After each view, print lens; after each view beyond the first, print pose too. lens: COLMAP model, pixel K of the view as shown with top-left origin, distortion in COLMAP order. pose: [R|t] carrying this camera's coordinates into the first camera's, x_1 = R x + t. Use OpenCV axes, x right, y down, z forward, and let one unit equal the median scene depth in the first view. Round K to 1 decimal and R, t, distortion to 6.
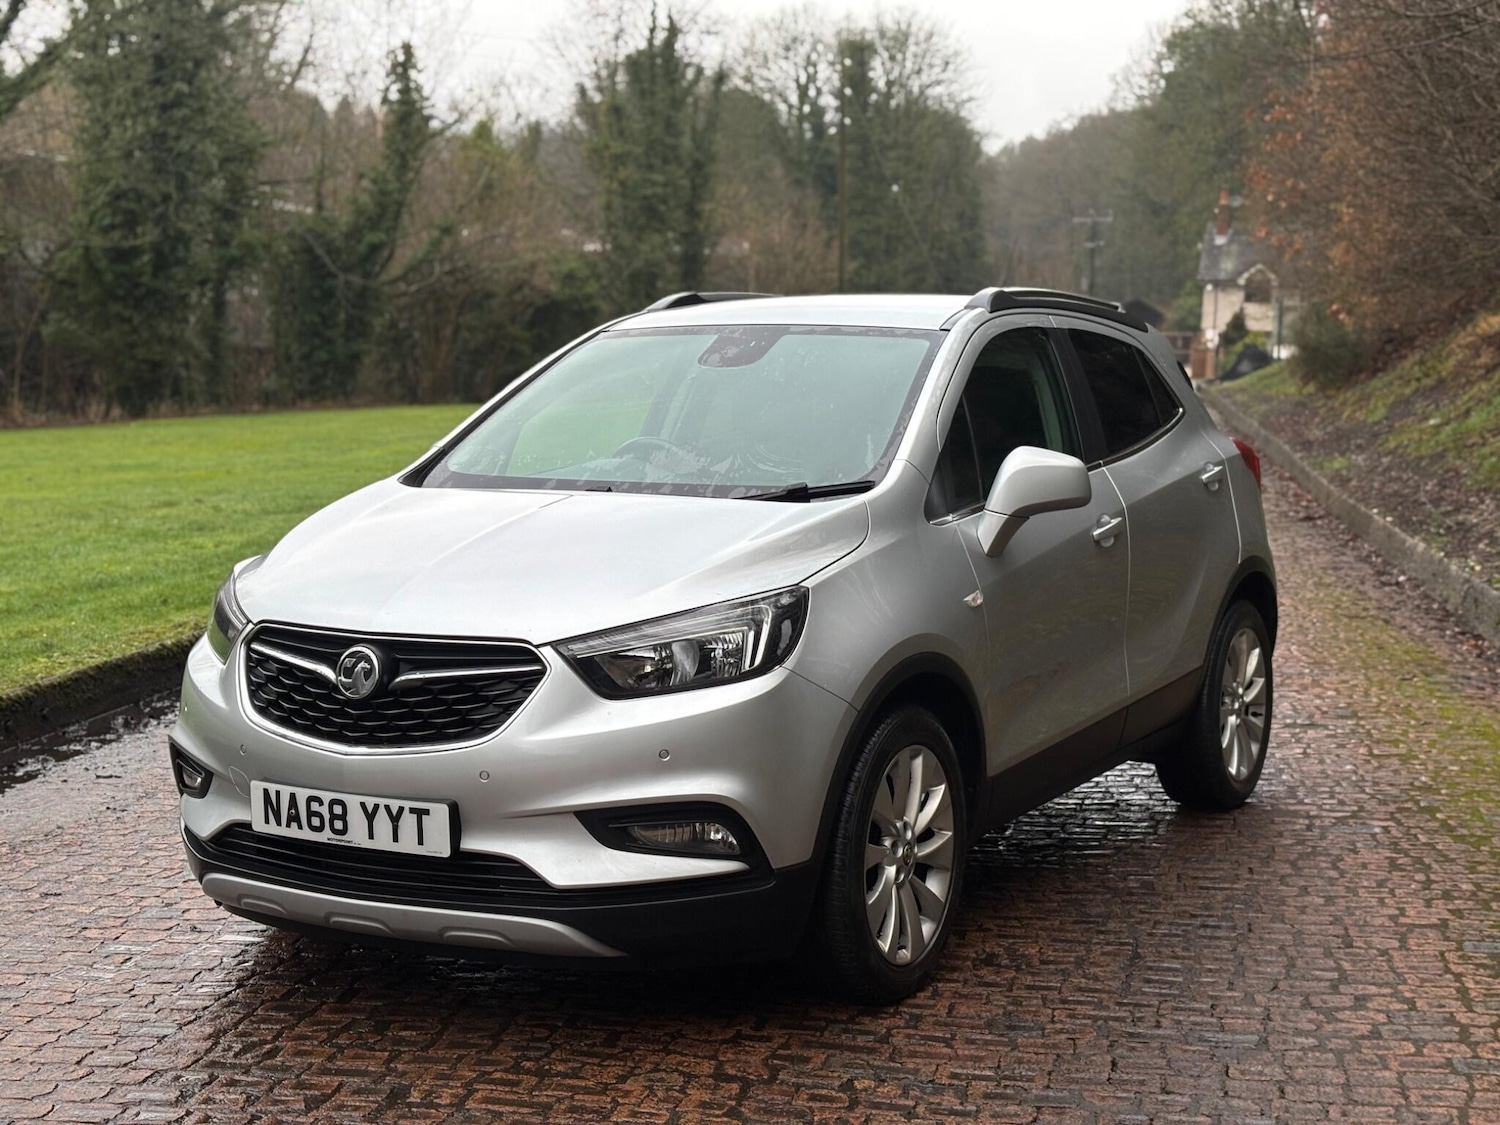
lens RADIAL K [[2242.5, 0, 725.6], [0, 2242.5, 566.5], [0, 0, 1]] dist [0.285365, -1.131842]
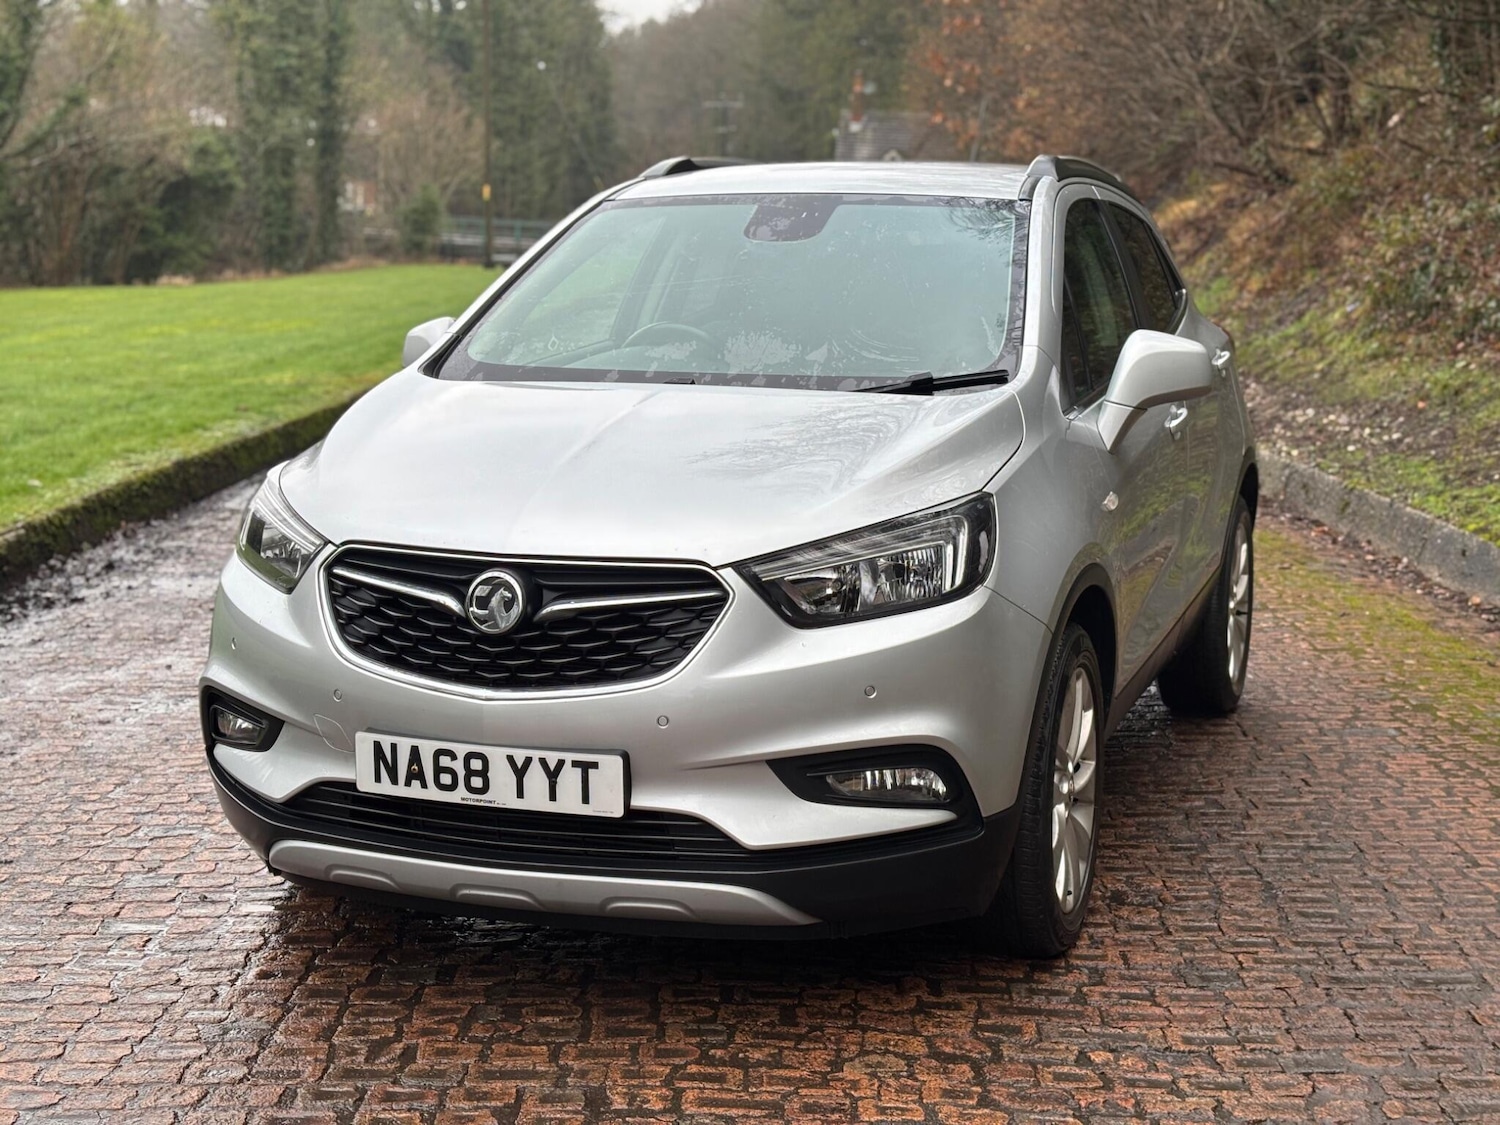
lens RADIAL K [[2242.5, 0, 725.6], [0, 2242.5, 566.5], [0, 0, 1]] dist [0.285365, -1.131842]
pose [[0.985623, -0.019828, 0.167792, -0.191878], [0.011411, 0.998635, 0.050978, -0.007371], [-0.168573, -0.048330, 0.984504, 0.138640]]
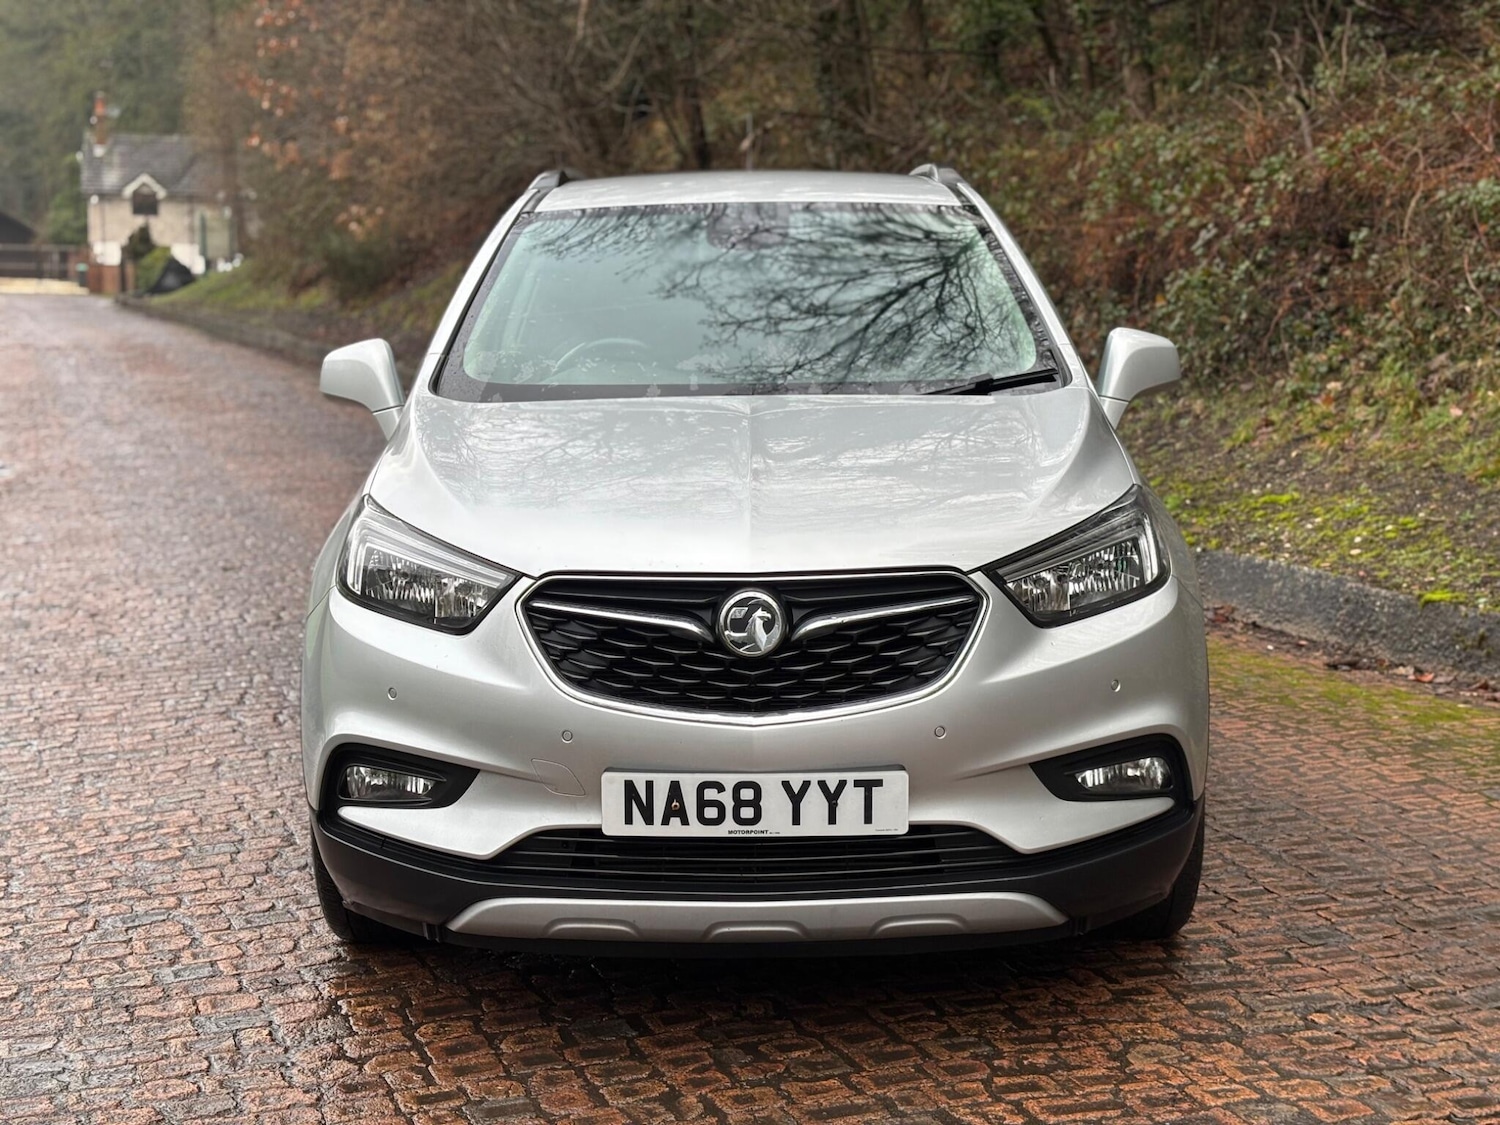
lens RADIAL K [[2242.5, 0, 725.6], [0, 2242.5, 566.5], [0, 0, 1]] dist [0.285365, -1.131842]
pose [[0.873513, -0.079113, 0.480329, -0.487848], [0.061738, 0.996742, 0.051894, -0.013974], [-0.482870, -0.015676, 0.875552, 0.263572]]
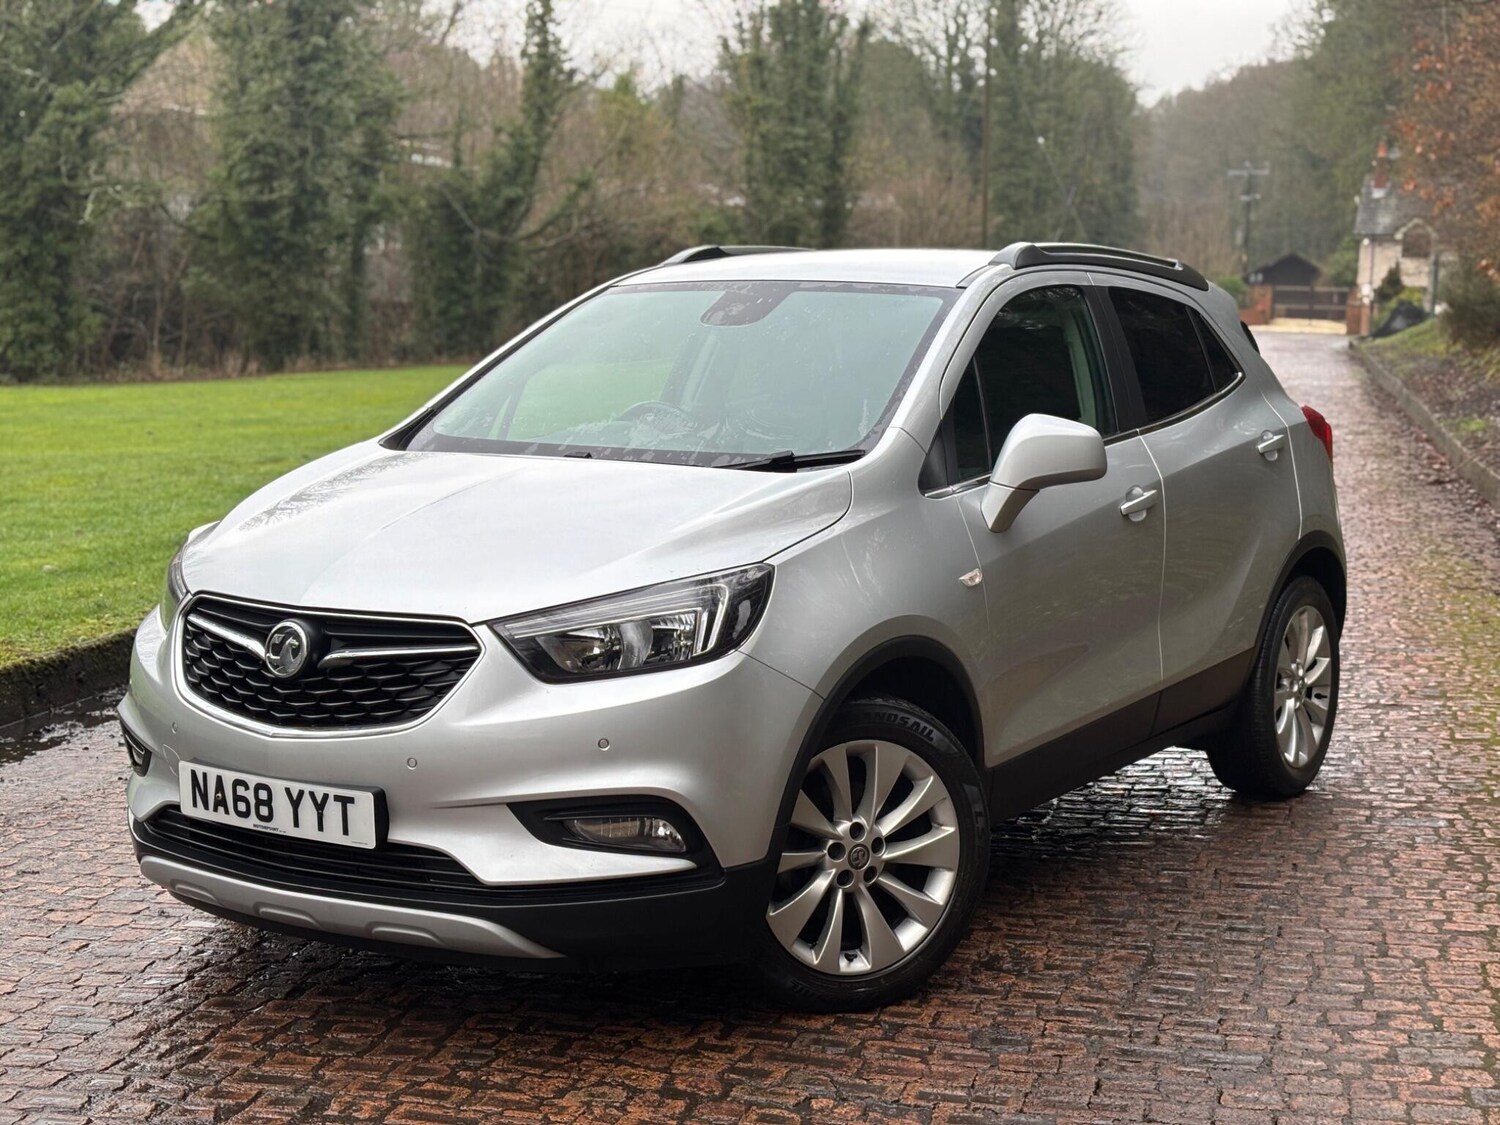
lens RADIAL K [[2242.6, 0, 750.0], [0, 2242.6, 562.5], [0, 0, 1]] dist [0.278761, -1.067910]
pose [[0.998398, 0.009312, -0.055803, 0.068749], [-0.008314, 0.999802, 0.018095, -0.007800], [0.055960, -0.017602, 0.998278, 0.065322]]
